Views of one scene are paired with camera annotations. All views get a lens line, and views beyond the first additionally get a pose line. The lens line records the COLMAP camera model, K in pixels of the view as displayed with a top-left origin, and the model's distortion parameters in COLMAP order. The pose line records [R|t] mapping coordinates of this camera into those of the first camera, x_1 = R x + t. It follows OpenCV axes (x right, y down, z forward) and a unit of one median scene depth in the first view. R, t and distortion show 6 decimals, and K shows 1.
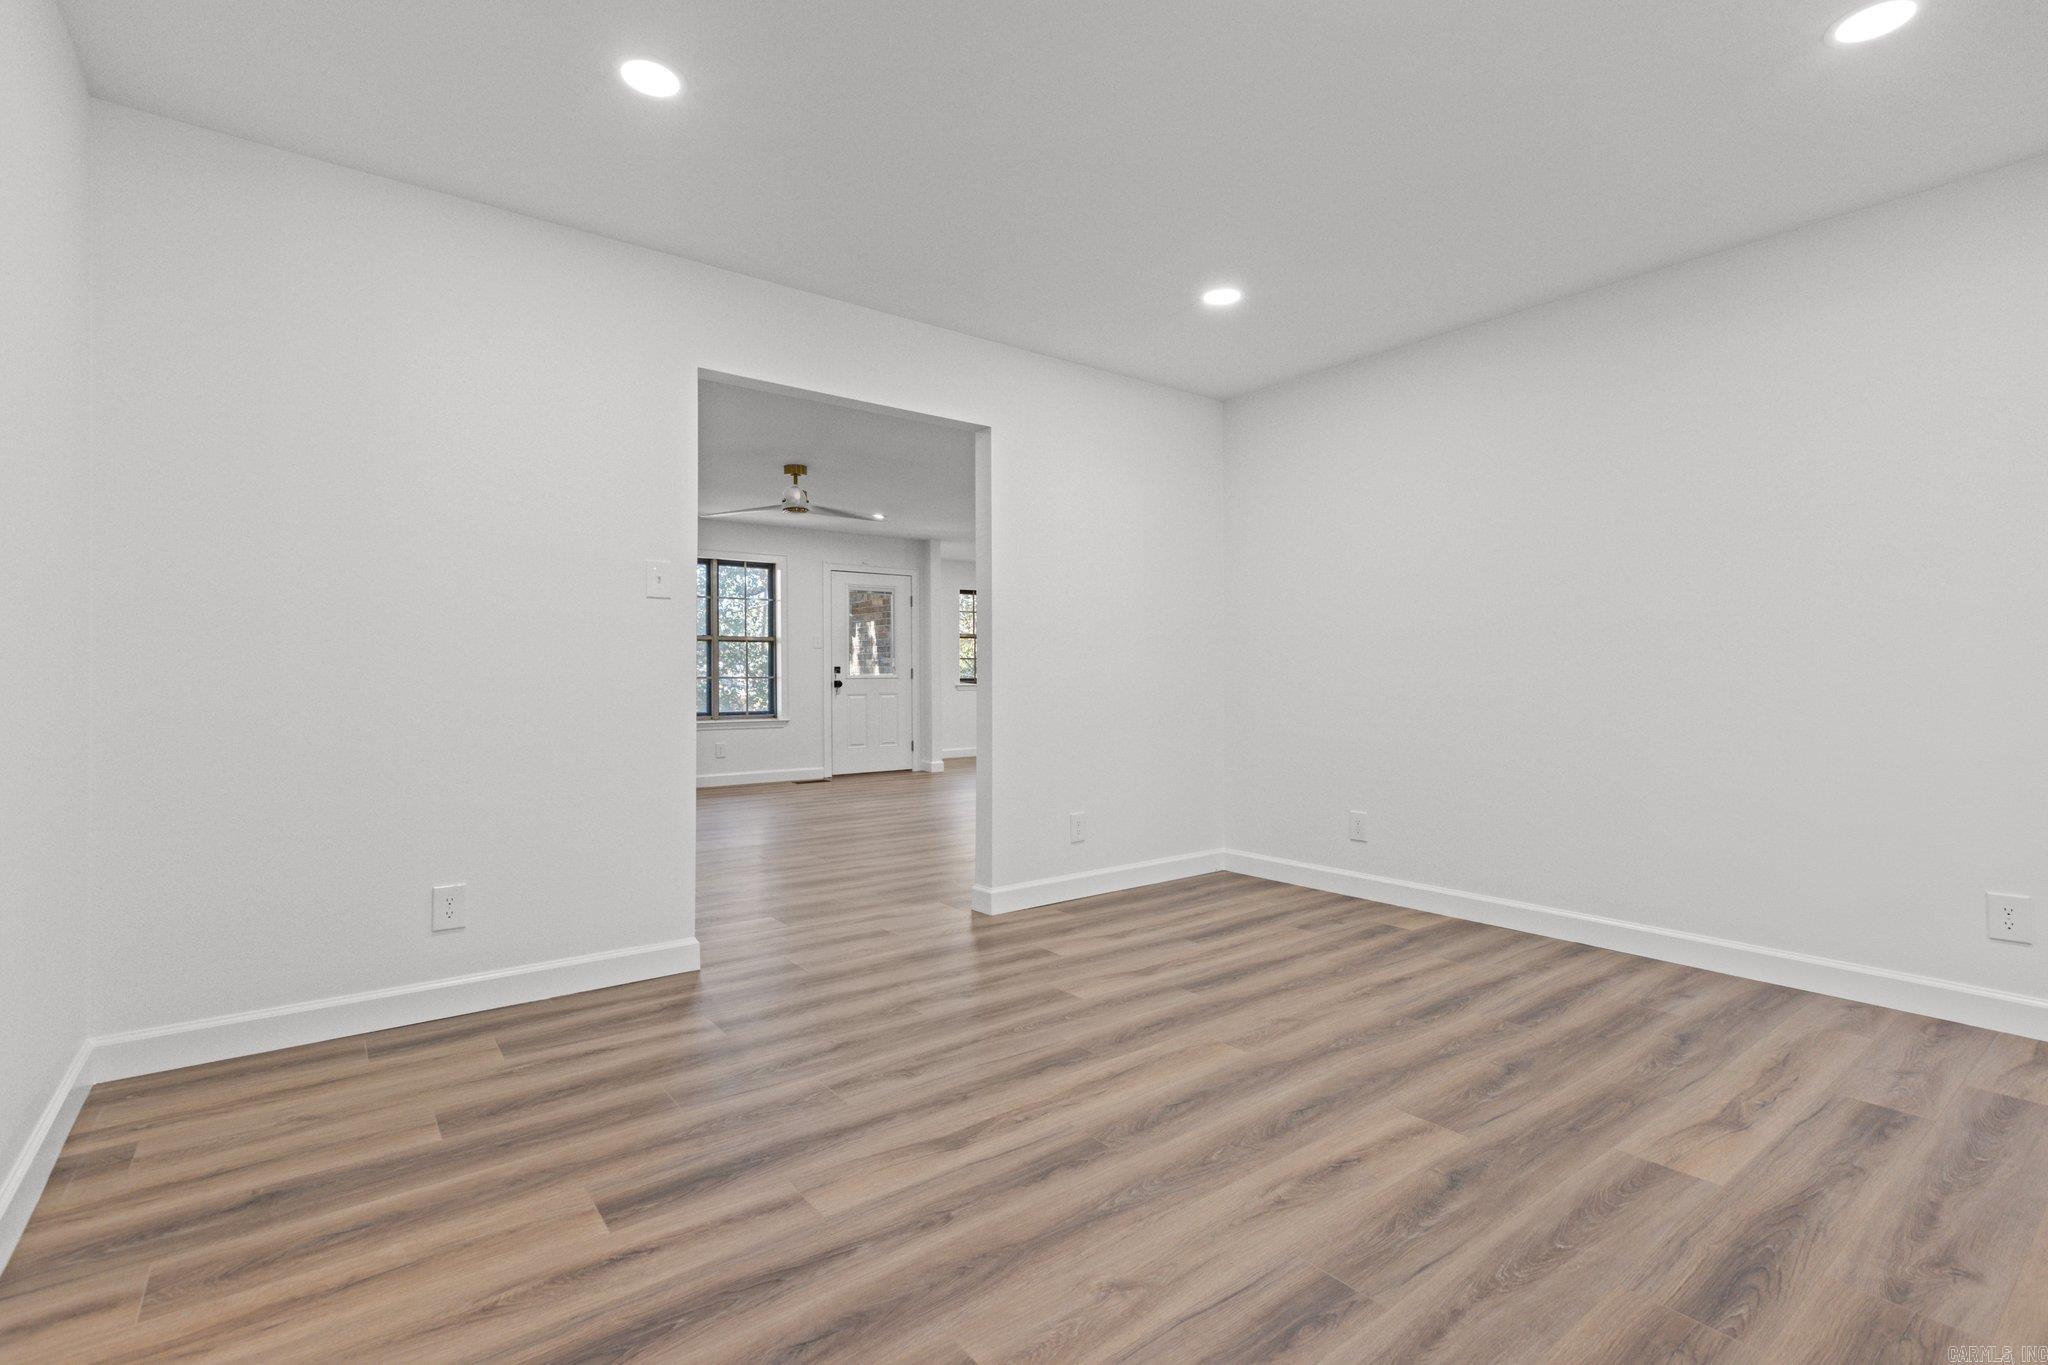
lens RADIAL K [[930.0, 0, 1025.0], [0, 930.0, 679.8], [0, 0, 1]] dist [0.005290, -0.000690]
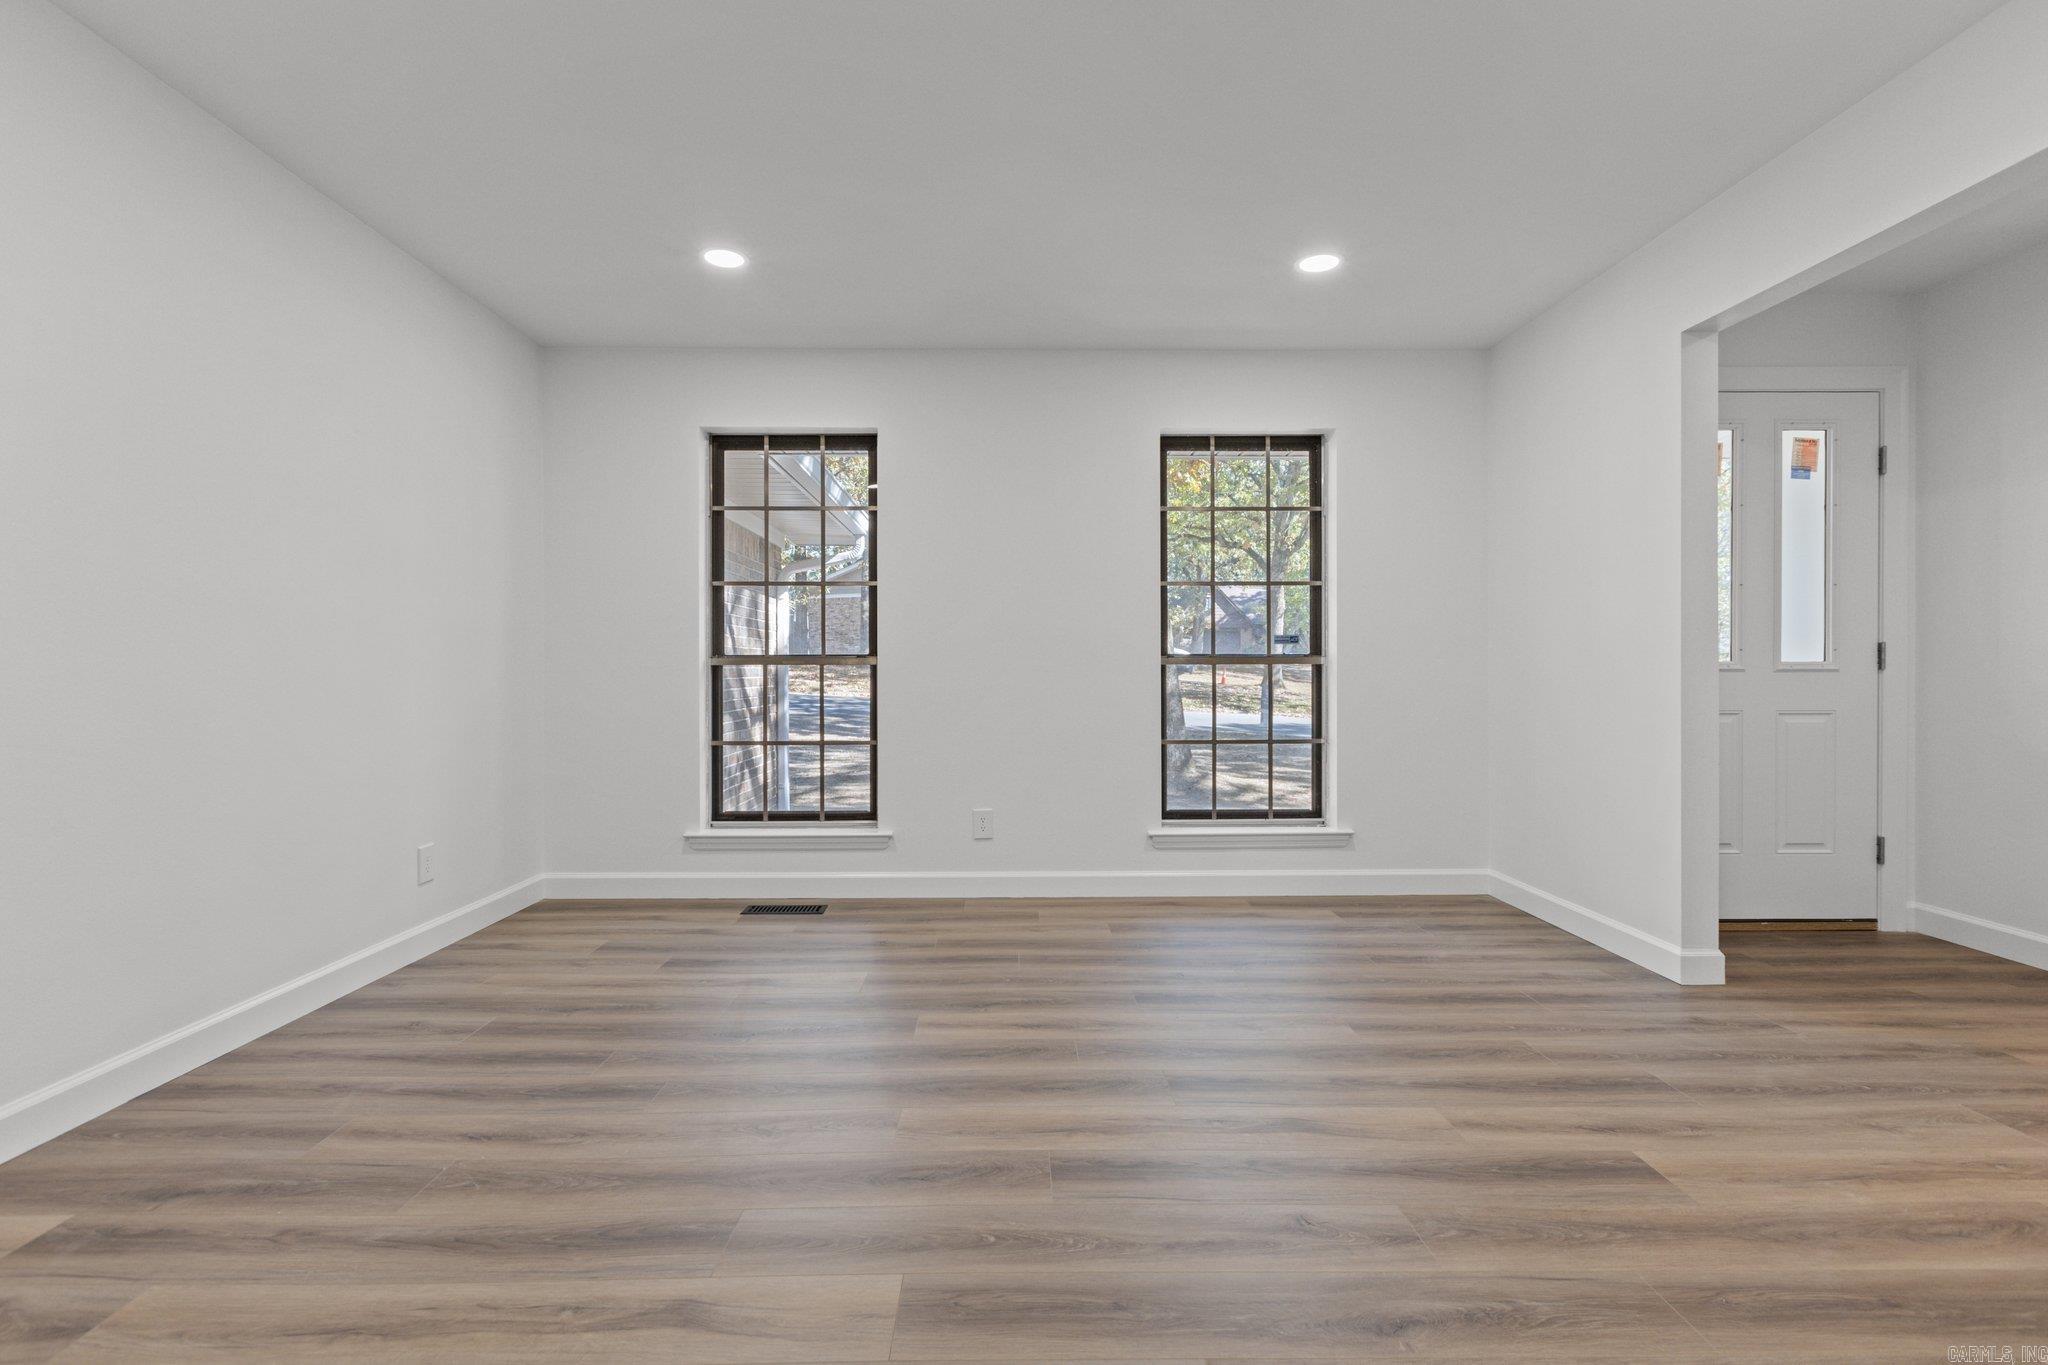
lens RADIAL K [[930.0, 0, 1037.8], [0, 930.0, 686.3], [0, 0, 1]] dist [0.005290, -0.000690]
pose [[-0.808850, -0.008448, 0.587955, -0.307889], [0.002216, 0.999846, 0.017414, -0.001340], [-0.588011, 0.015389, -0.808706, 1.379673]]
